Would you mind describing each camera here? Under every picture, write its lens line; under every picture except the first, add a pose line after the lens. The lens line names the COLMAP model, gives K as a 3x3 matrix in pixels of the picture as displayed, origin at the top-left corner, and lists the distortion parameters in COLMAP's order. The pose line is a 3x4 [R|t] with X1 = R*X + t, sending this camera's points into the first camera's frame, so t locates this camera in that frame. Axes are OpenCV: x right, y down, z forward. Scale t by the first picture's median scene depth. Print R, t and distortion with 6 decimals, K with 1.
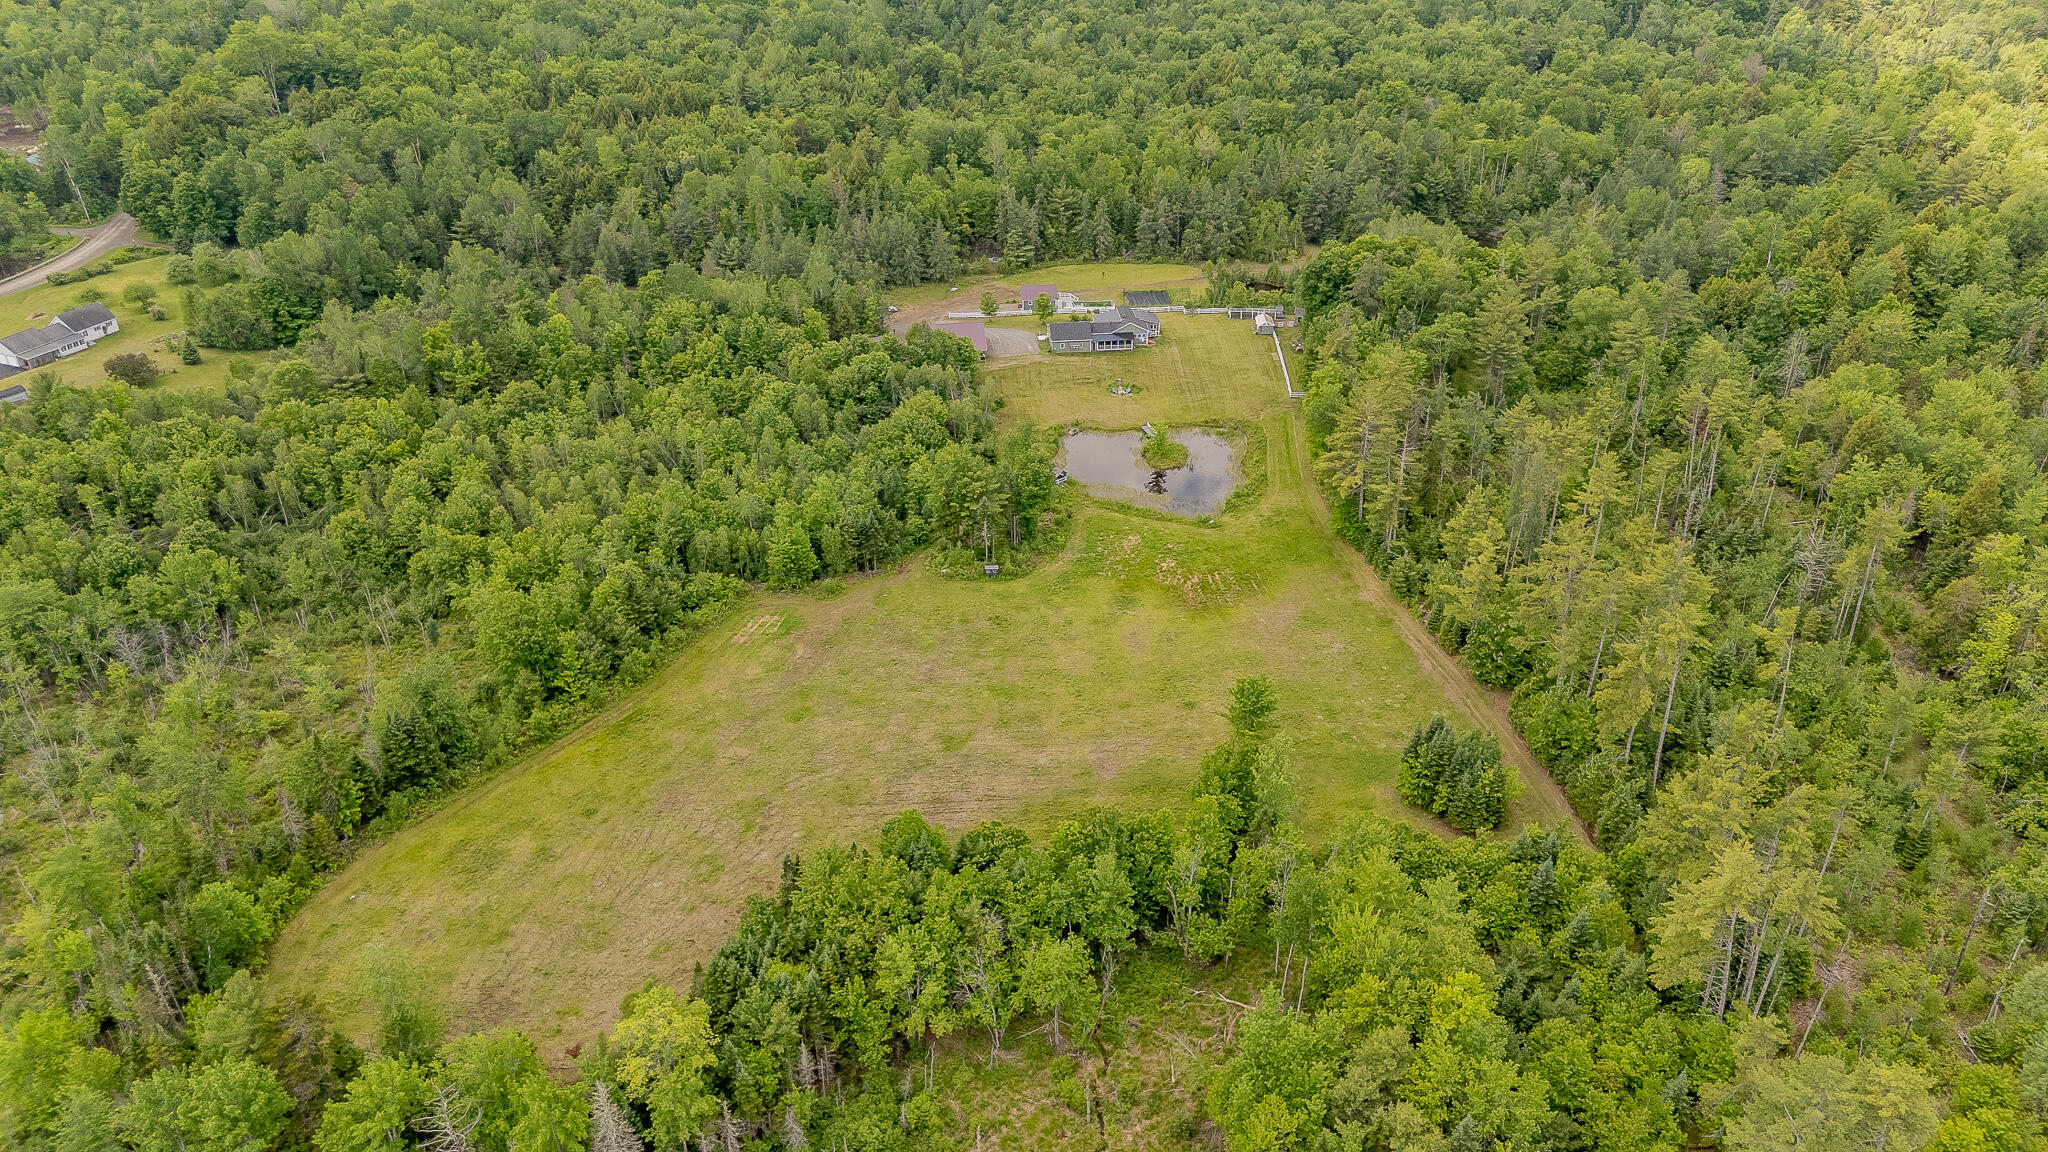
lens RADIAL K [[1507.8, 0, 1023.6], [0, 1507.8, 580.5], [0, 0, 1]] dist [0.065293, -0.062589]
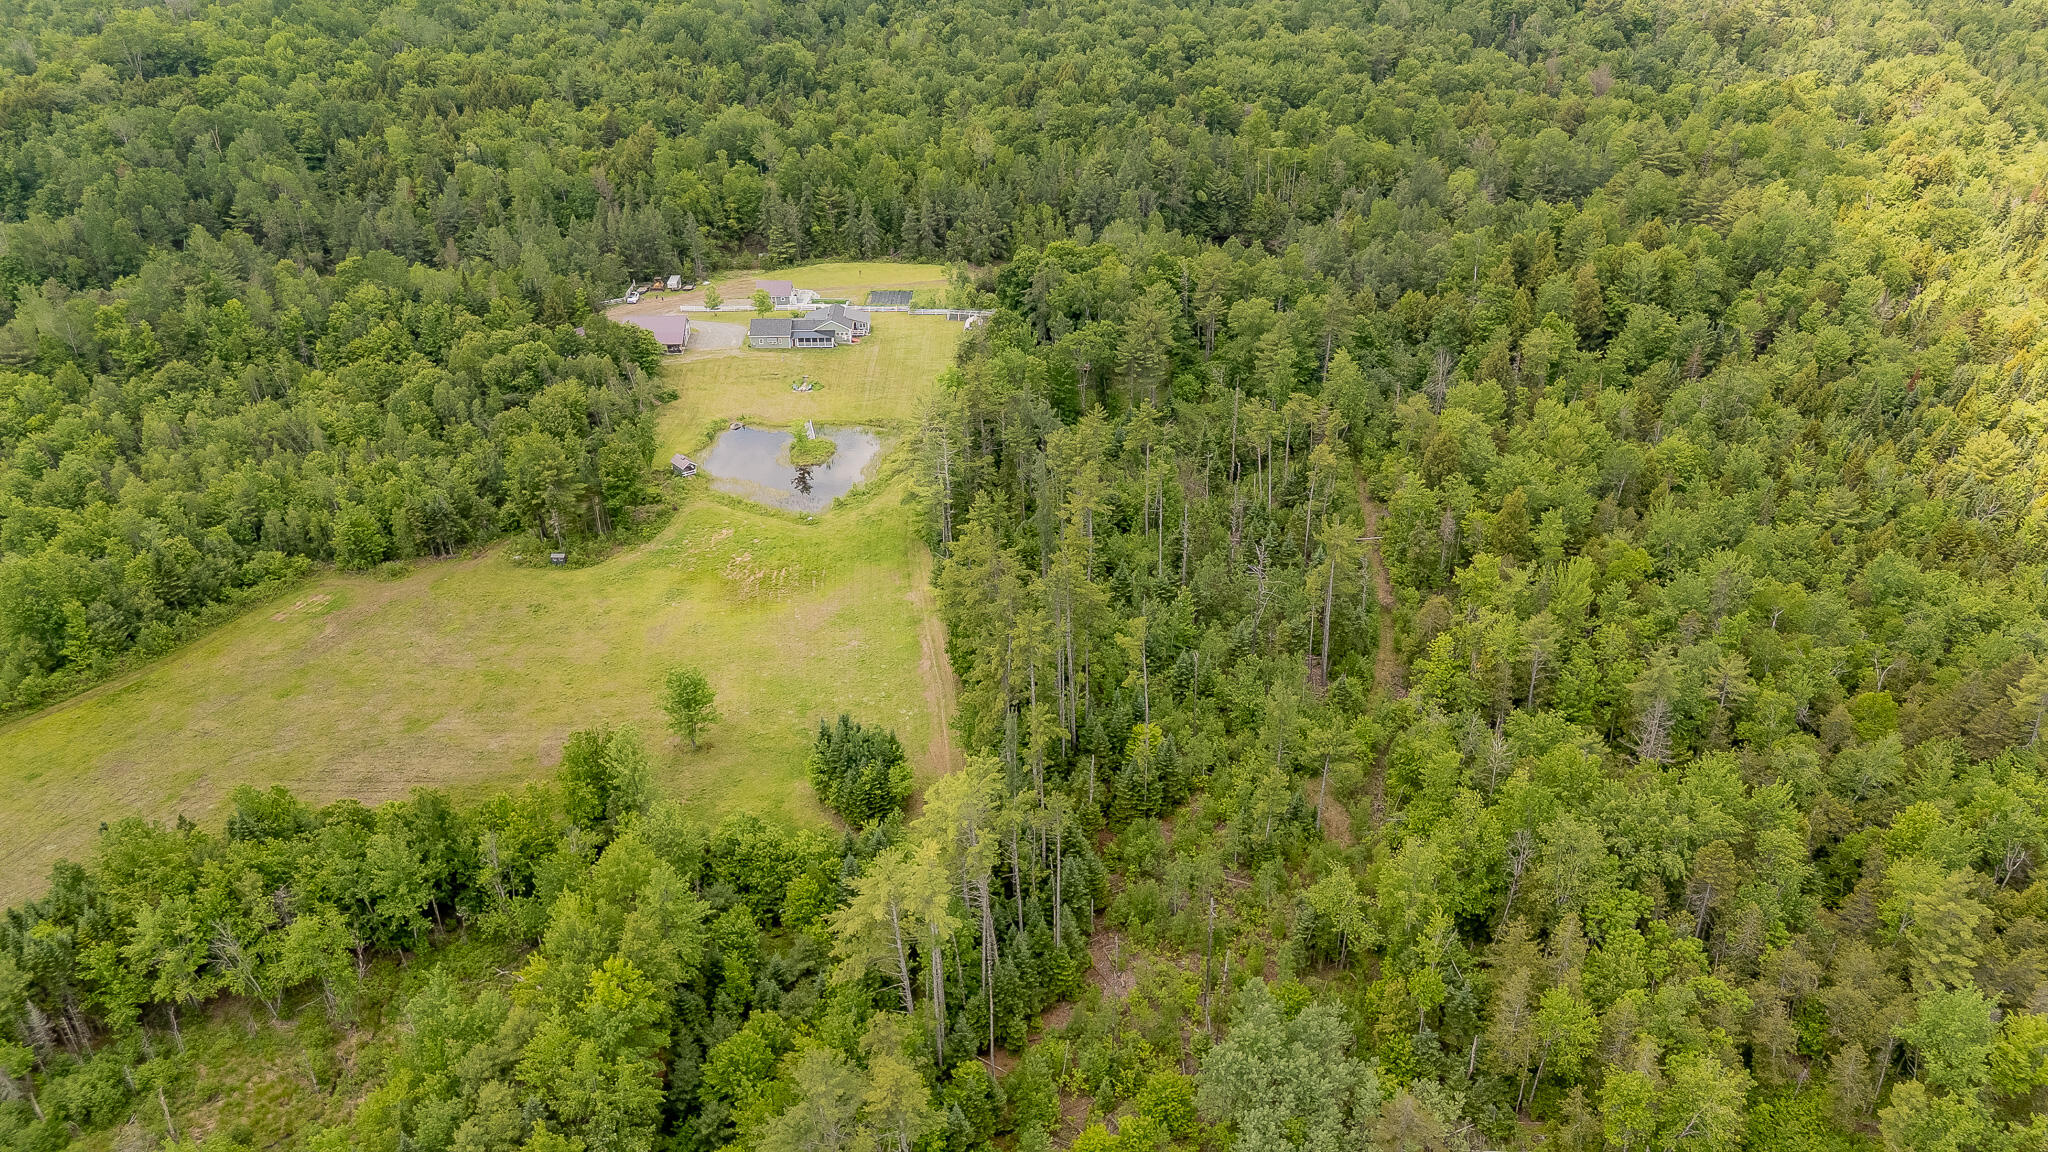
lens RADIAL K [[1507.8, 0, 1030.6], [0, 1507.8, 571.9], [0, 0, 1]] dist [0.065293, -0.062589]
pose [[0.997739, 0.034065, -0.057930, 0.269443], [-0.034231, 0.999412, -0.001873, -0.004919], [0.057832, 0.003852, 0.998319, -0.004586]]
